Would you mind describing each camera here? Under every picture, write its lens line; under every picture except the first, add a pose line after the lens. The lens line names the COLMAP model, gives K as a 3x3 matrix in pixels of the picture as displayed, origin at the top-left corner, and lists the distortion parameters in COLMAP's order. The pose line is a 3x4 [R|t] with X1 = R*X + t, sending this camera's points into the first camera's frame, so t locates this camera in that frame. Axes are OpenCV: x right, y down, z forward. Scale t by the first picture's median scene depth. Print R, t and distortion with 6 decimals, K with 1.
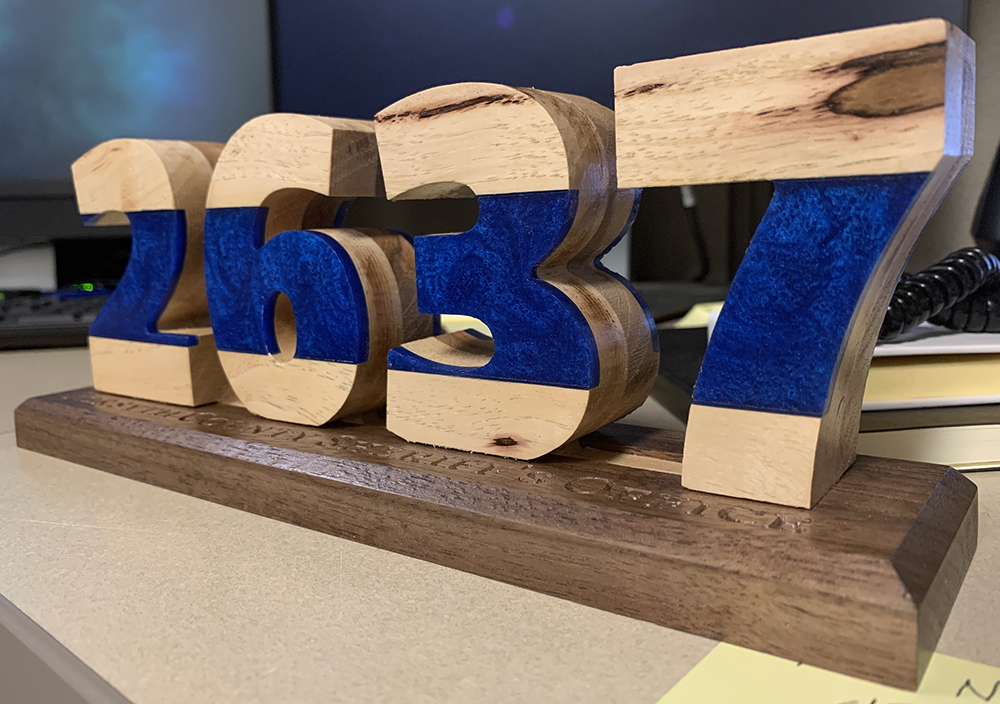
lens RADIAL K [[870.1, 0, 543.4], [0, 870.1, 353.0], [0, 0, 1]] dist [0.003037, -0.007818]
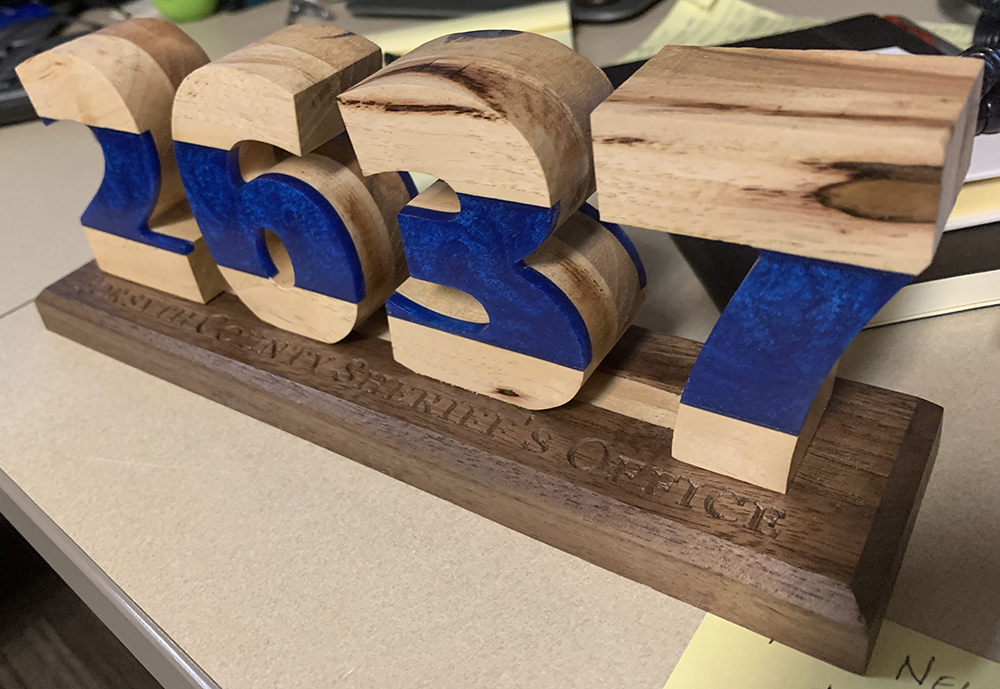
lens RADIAL K [[862.9, 0, 500.0], [0, 862.9, 344.5], [0, 0, 1]] dist [-0.001184, 0.006396]
pose [[0.994841, -0.087425, -0.051463, 0.008996], [0.100822, 0.908275, 0.406044, -0.464208], [0.011244, -0.409138, 0.912403, 0.041699]]
